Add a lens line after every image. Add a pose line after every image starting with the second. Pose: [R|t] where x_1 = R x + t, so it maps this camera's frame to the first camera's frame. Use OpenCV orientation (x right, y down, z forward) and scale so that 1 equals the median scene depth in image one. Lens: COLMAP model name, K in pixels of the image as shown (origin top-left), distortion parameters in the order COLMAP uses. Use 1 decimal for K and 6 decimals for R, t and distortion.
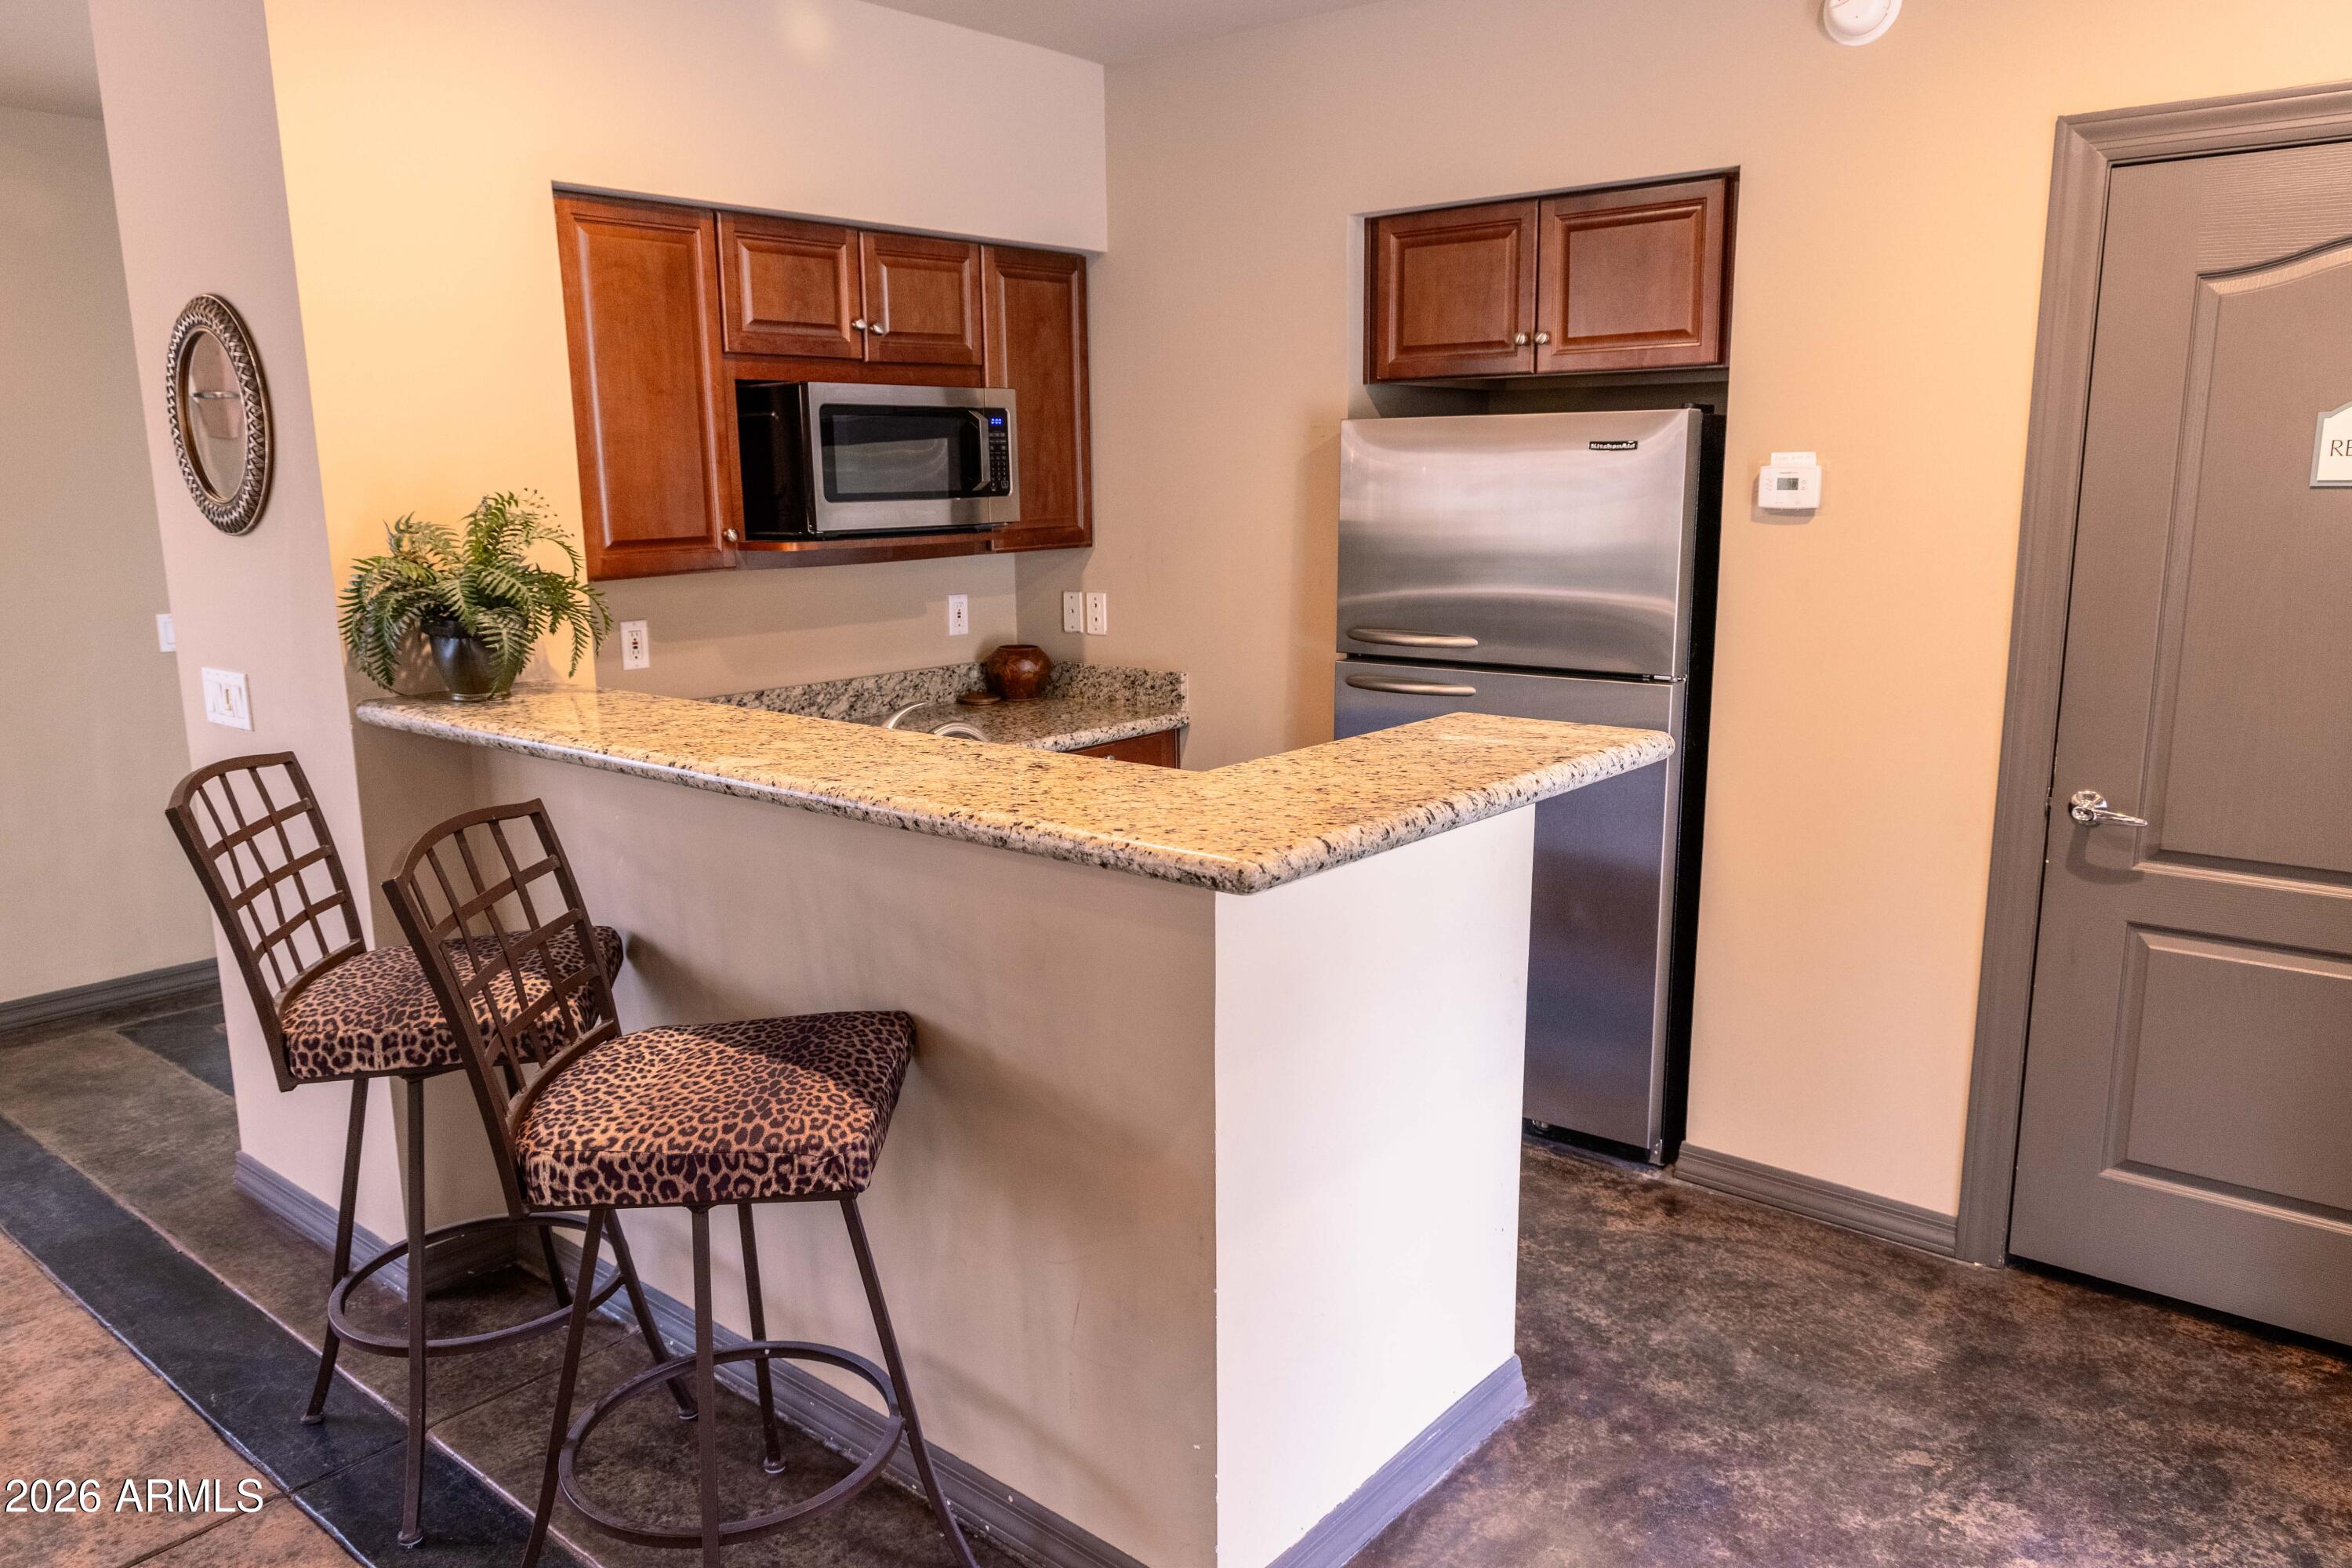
lens RADIAL K [[1662.6, 0, 1176.0], [0, 1662.6, 784.0], [0, 0, 1]] dist [0.080769, -0.088530]
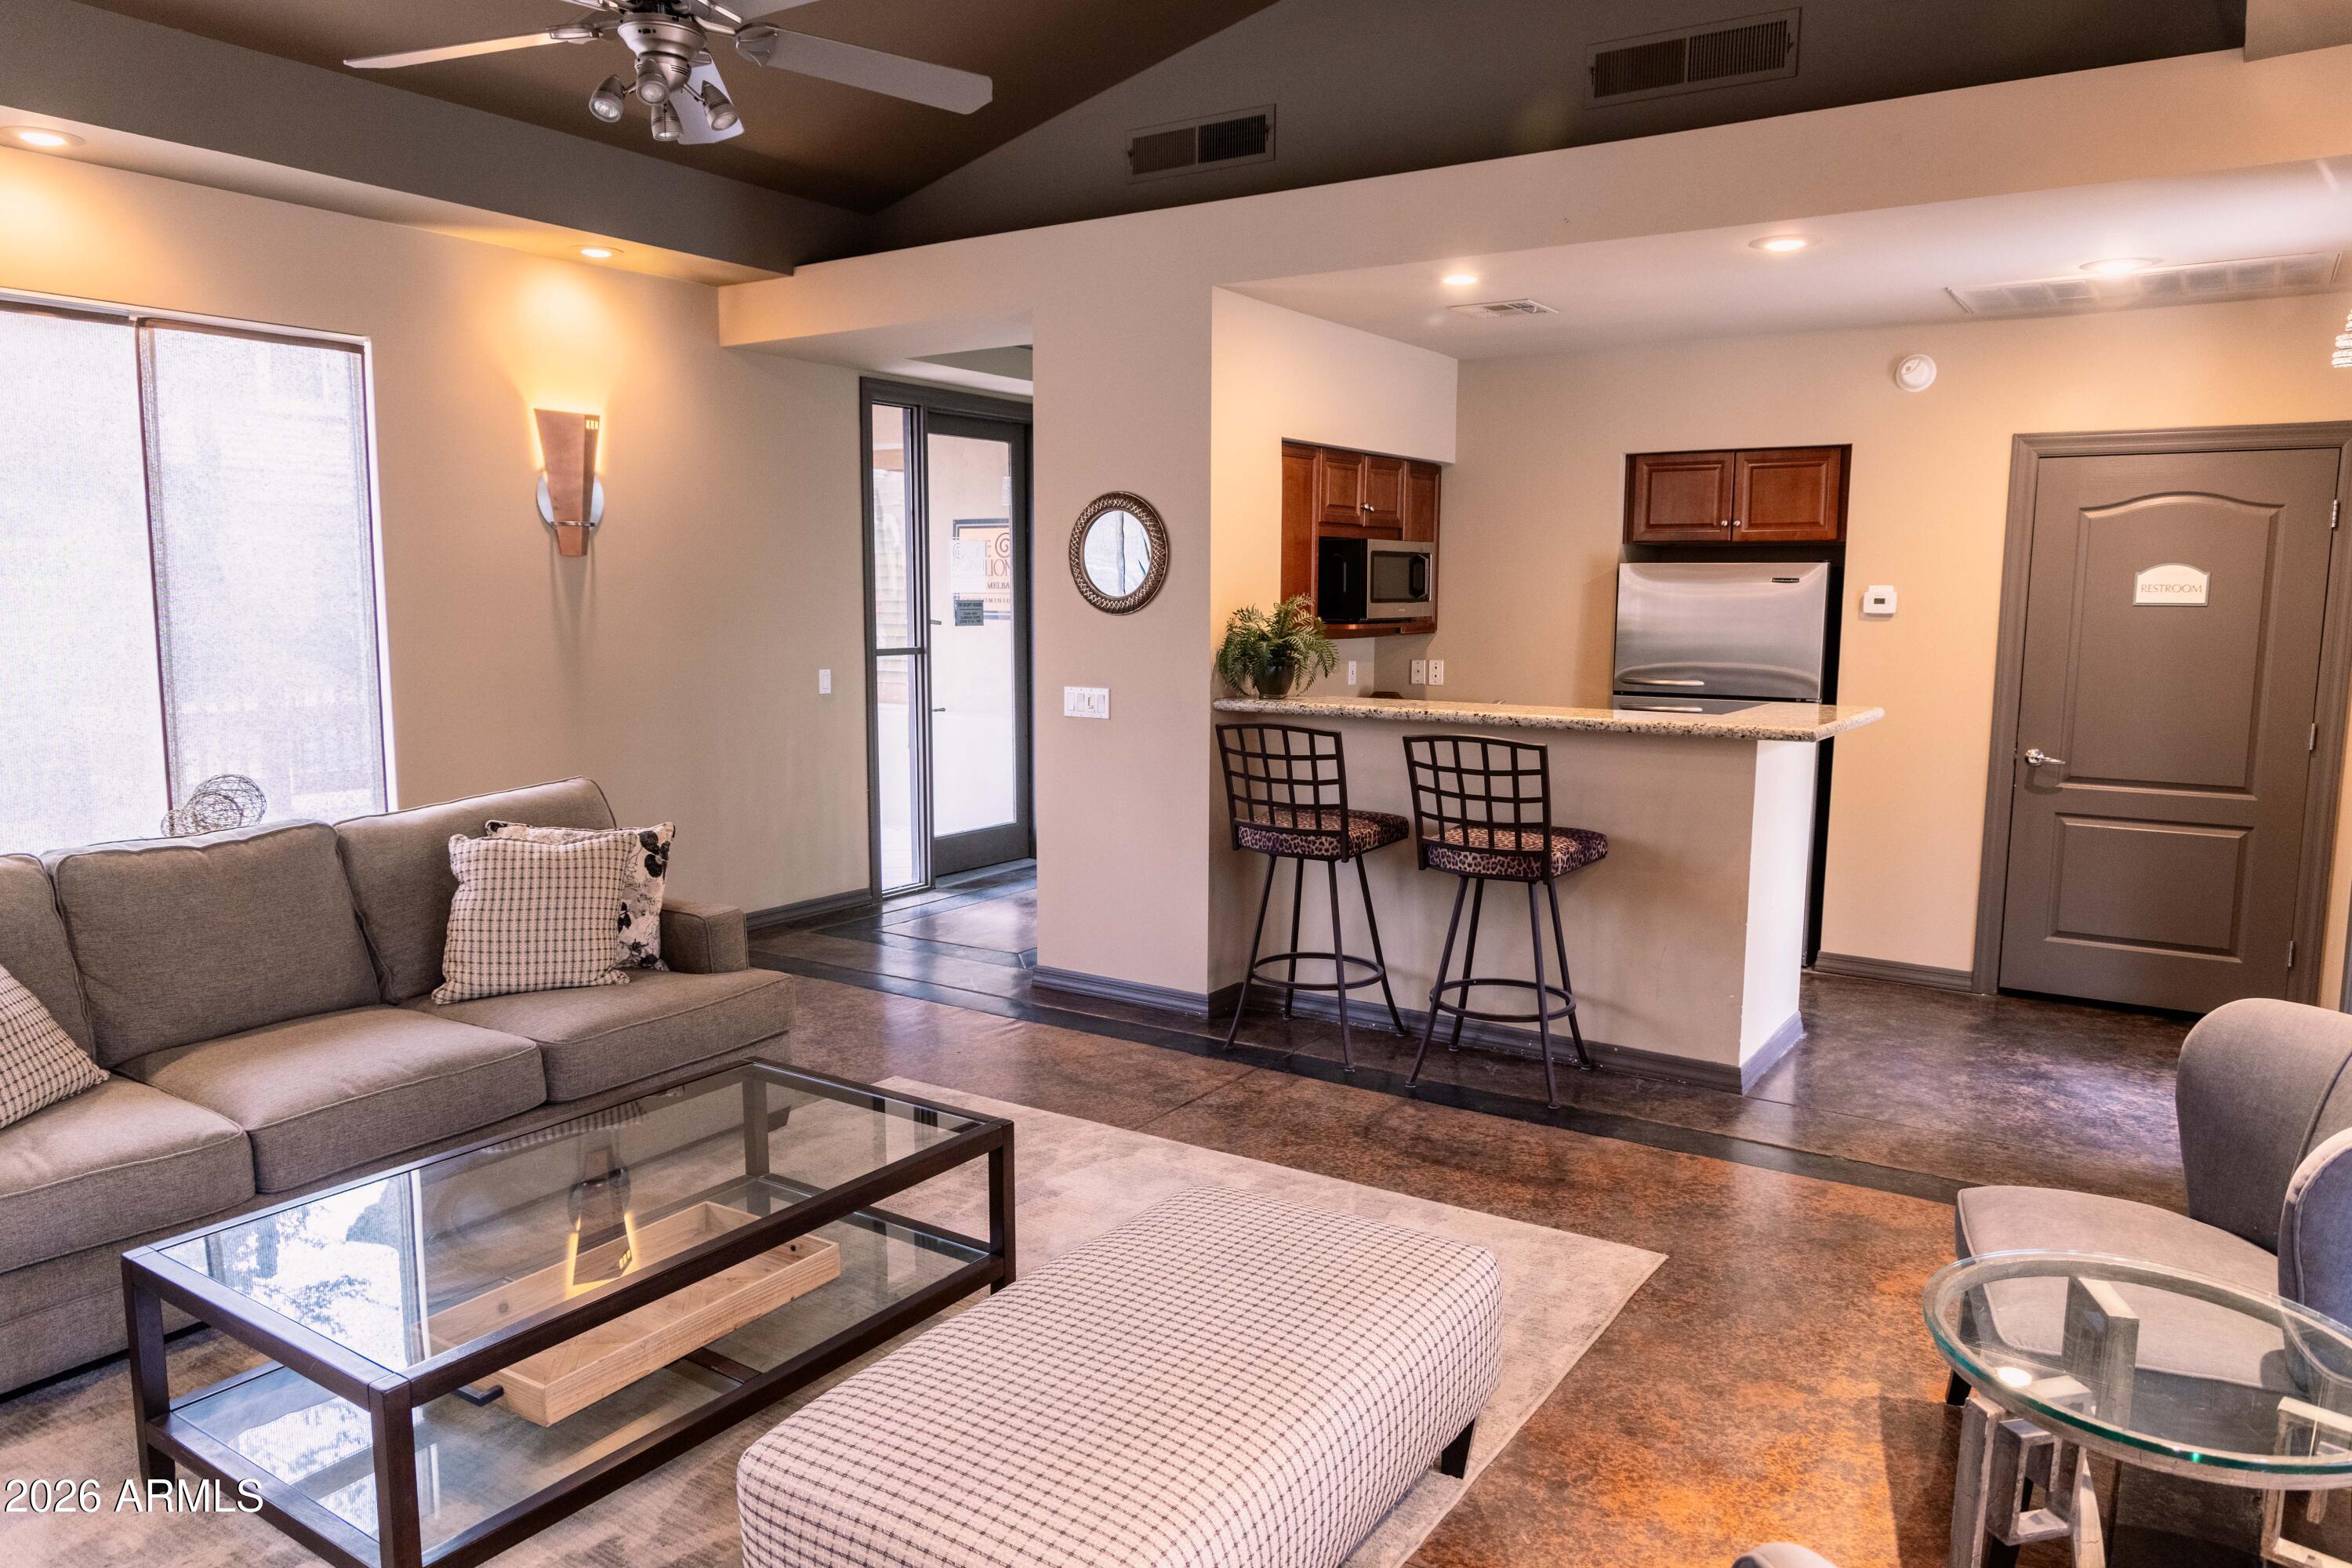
lens RADIAL K [[1662.6, 0, 1176.0], [0, 1662.6, 784.0], [0, 0, 1]] dist [0.080769, -0.088530]
pose [[0.991236, 0.003904, 0.132042, -0.695940], [0.005534, 0.997459, -0.071033, 0.167442], [-0.131984, 0.071141, 0.988696, -0.810849]]
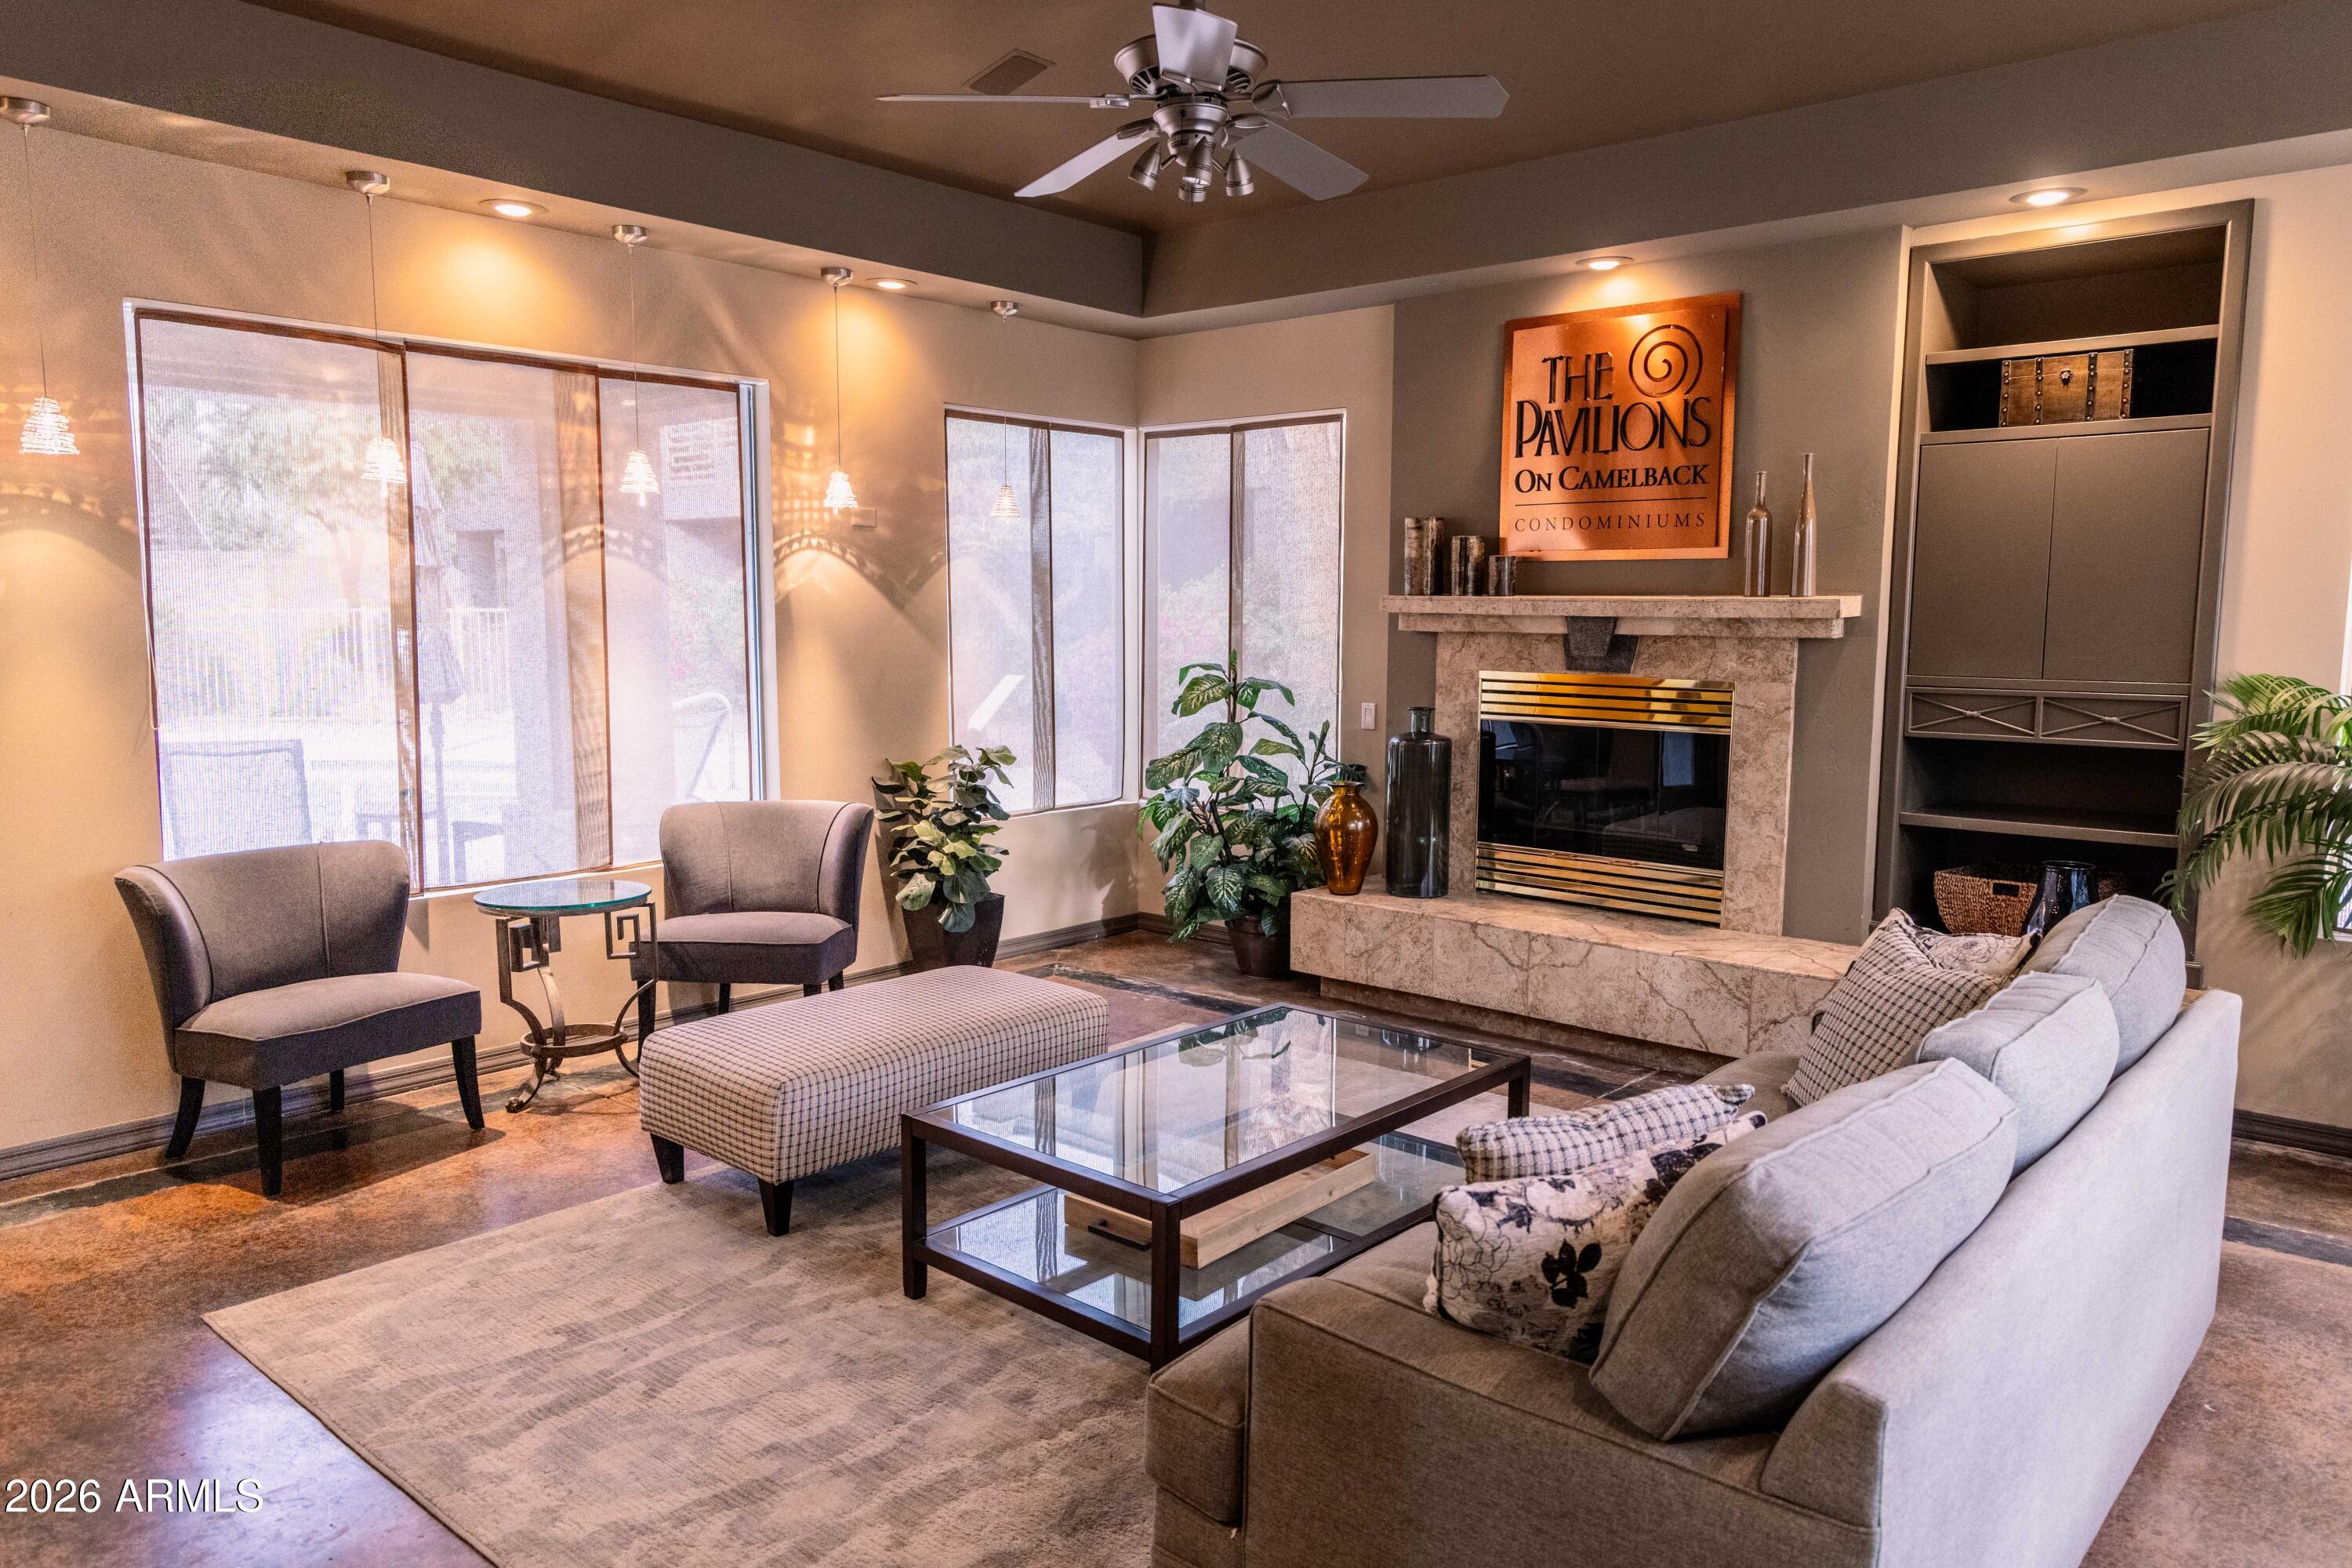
lens RADIAL K [[1662.6, 0, 1176.0], [0, 1662.6, 784.0], [0, 0, 1]] dist [0.080769, -0.088530]
pose [[0.999086, 0.031946, -0.028400, -0.981859], [-0.034160, 0.996111, -0.081219, 0.223377], [0.025695, 0.082115, 0.996292, -1.096191]]
